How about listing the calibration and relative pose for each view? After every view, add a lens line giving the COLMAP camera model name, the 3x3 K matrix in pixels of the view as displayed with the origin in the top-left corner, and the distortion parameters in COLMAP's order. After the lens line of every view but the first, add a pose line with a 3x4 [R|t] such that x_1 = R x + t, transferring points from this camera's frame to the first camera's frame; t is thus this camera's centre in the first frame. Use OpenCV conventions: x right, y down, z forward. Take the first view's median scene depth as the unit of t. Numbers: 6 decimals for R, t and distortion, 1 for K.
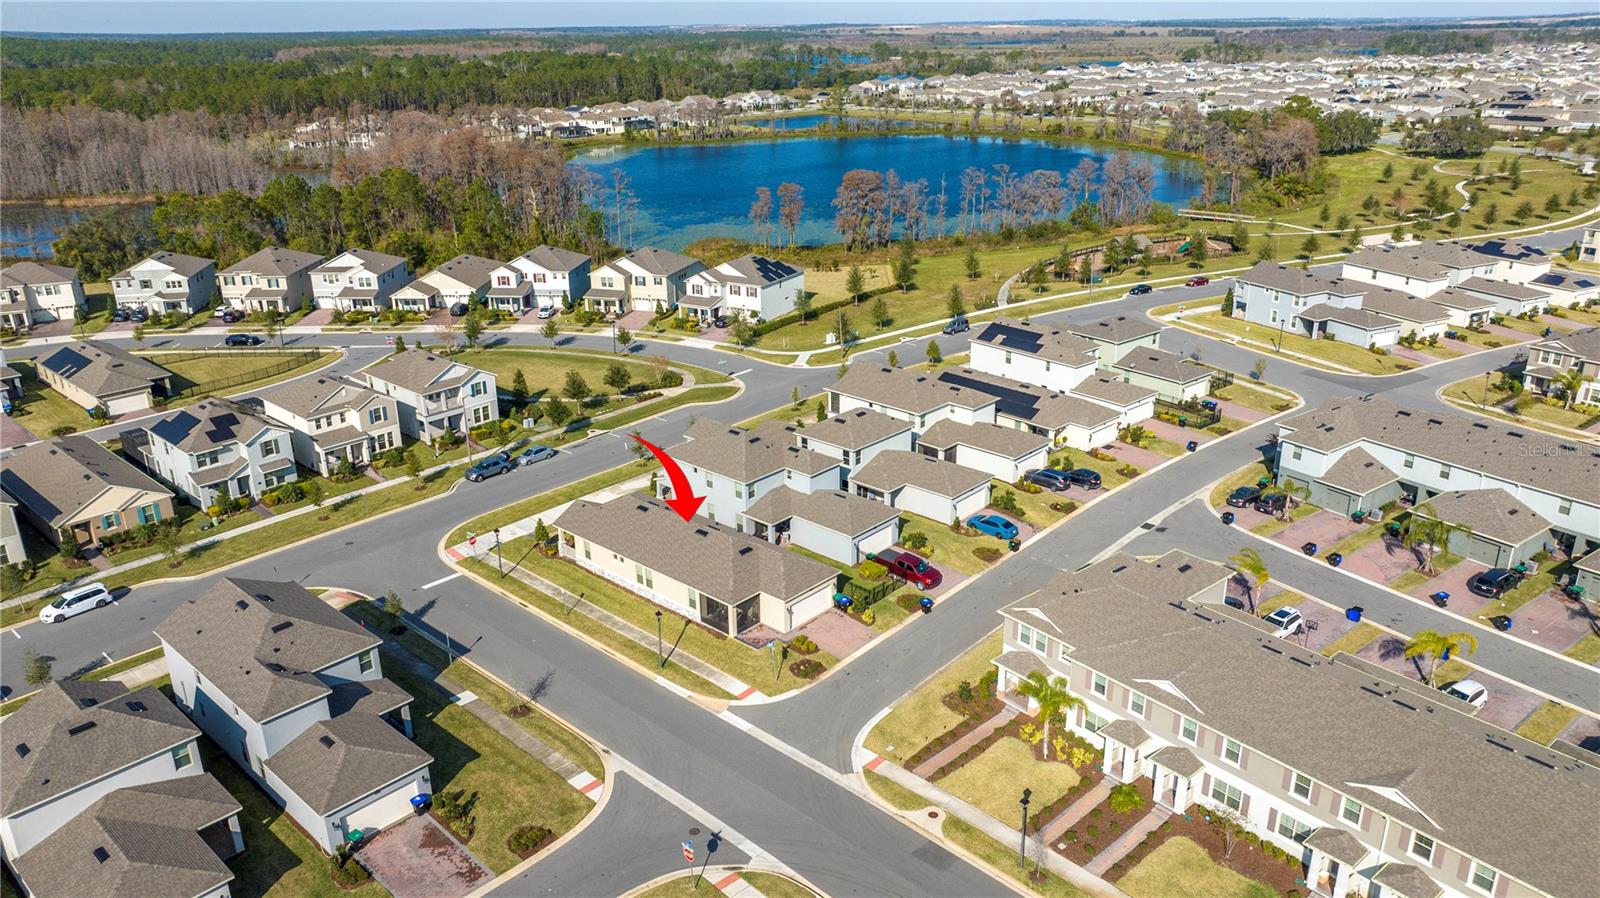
lens RADIAL K [[1126.7, 0, 811.1], [0, 1126.7, 437.1], [0, 0, 1]] dist [-0.030592, 0.022828]
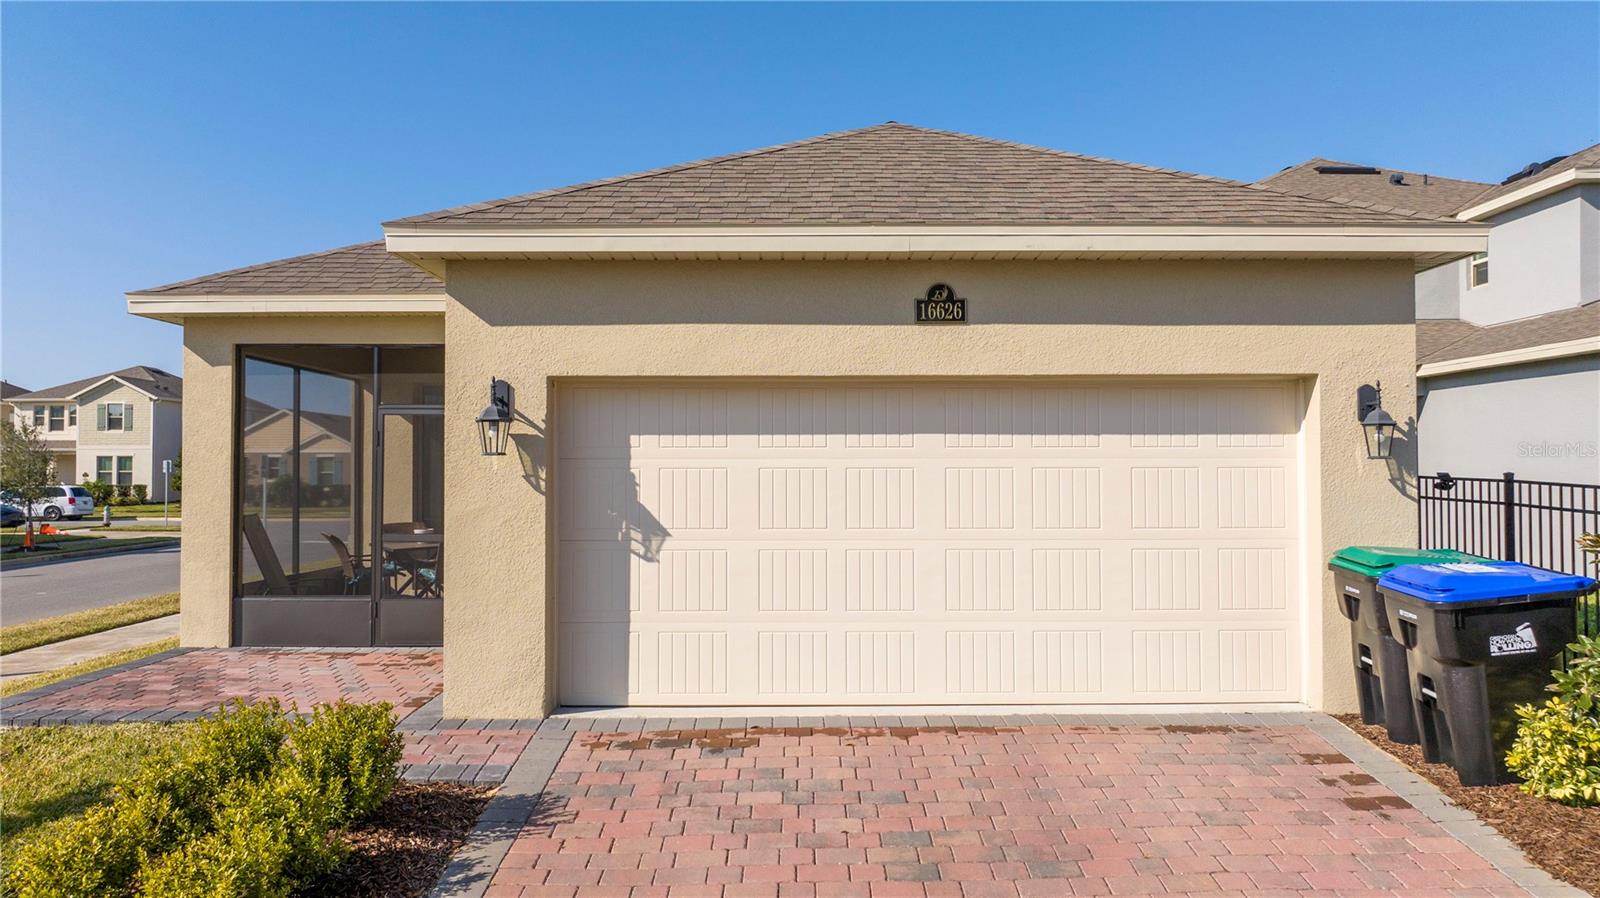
lens RADIAL K [[1126.7, 0, 811.1], [0, 1126.7, 437.1], [0, 0, 1]] dist [-0.030592, 0.022828]
pose [[0.673217, -0.016268, -0.739266, 0.052922], [-0.258222, 0.931646, -0.255652, 0.165241], [0.692893, 0.363004, 0.622999, 0.936941]]
